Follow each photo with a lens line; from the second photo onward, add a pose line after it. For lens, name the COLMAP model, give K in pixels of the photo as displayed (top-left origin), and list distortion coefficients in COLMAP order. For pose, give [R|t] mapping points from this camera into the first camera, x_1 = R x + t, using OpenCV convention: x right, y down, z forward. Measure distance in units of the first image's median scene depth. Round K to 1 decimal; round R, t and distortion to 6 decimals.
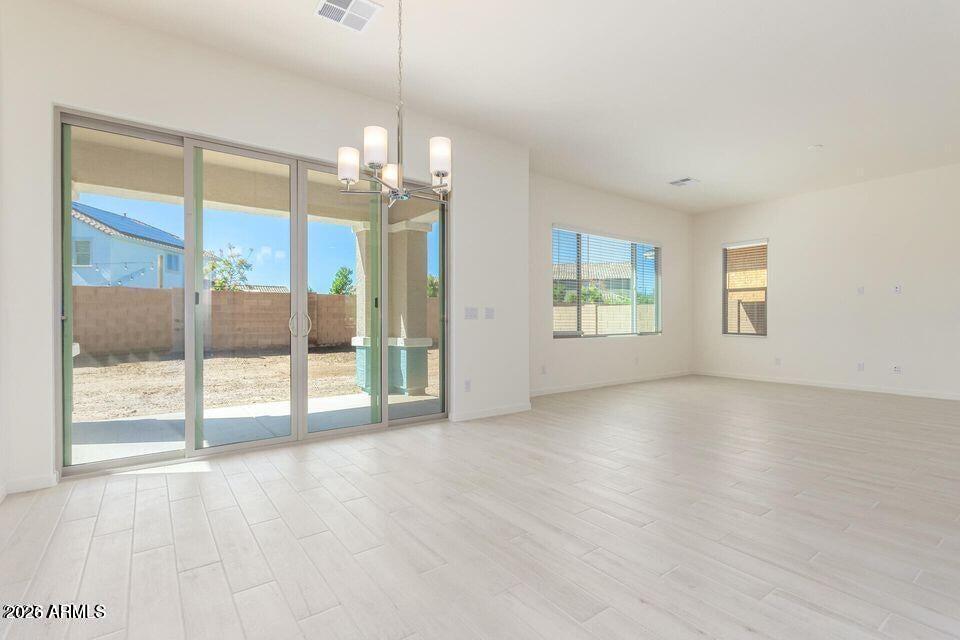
lens RADIAL K [[455.2, 0, 480.0], [0, 455.2, 320.0], [0, 0, 1]] dist [0.000357, 0.000641]
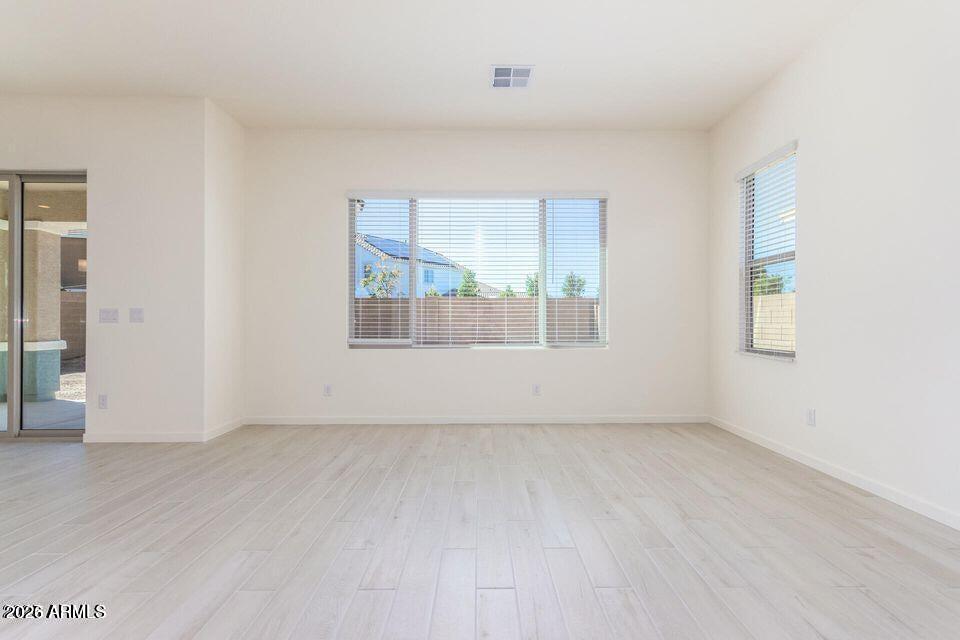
lens RADIAL K [[438.4, 0, 480.0], [0, 438.4, 320.0], [0, 0, 1]] dist [-0.000148, -0.000067]
pose [[0.808492, -0.002873, -0.588500, 0.732116], [0.000176, 0.999989, -0.004641, -0.001889], [0.588507, 0.003648, 0.808484, 0.547734]]
